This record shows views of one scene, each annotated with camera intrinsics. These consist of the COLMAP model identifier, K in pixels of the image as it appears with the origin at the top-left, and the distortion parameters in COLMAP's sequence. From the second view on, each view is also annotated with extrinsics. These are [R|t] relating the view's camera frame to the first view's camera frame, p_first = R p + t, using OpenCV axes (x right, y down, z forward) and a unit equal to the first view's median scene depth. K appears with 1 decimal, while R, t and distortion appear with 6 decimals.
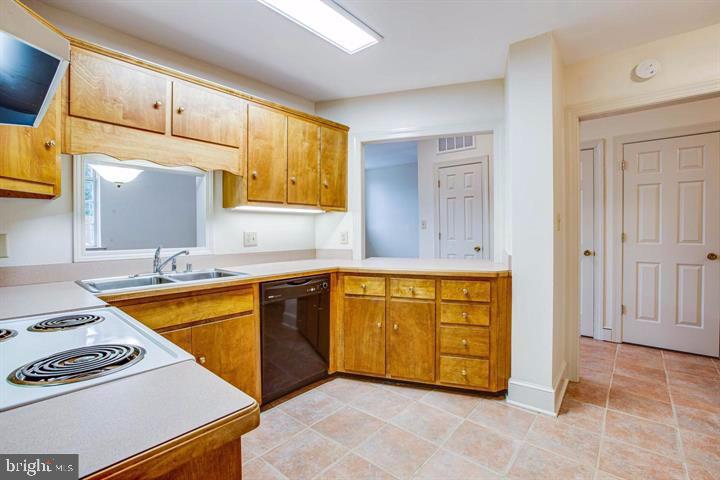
lens RADIAL K [[324.4, 0, 359.4], [0, 324.4, 234.6], [0, 0, 1]] dist [-0.054536, 0.014526]
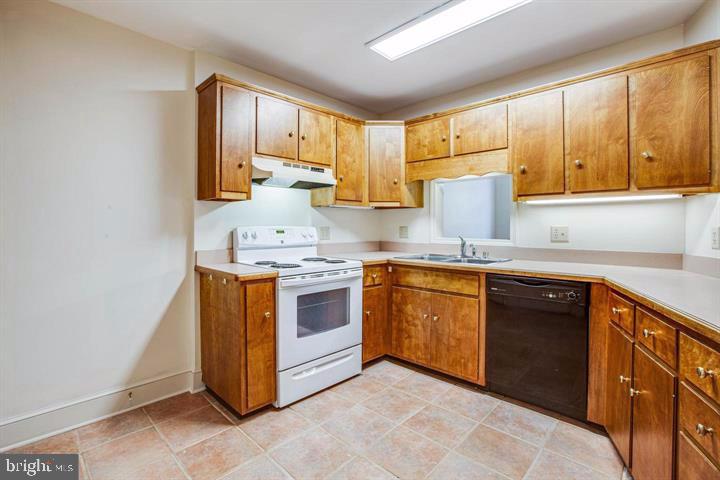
lens RADIAL K [[333.6, 0, 383.4], [0, 333.6, 230.8], [0, 0, 1]] dist [-0.059178, 0.022236]
pose [[-0.003822, 0.015879, -0.999867, 0.697828], [-0.015060, 0.999760, 0.015934, -0.004886], [0.999879, 0.015119, -0.003582, 0.567714]]
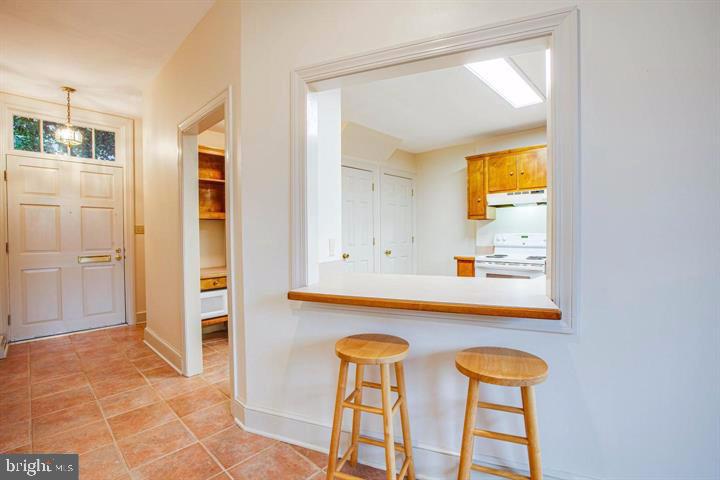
lens RADIAL K [[324.4, 0, 359.4], [0, 324.4, 234.6], [0, 0, 1]] dist [-0.054536, 0.014526]
pose [[-0.999138, 0.015874, 0.038345, 0.342163], [0.016203, 0.999834, 0.008289, -0.016889], [-0.038207, 0.008903, -0.999230, 1.873911]]
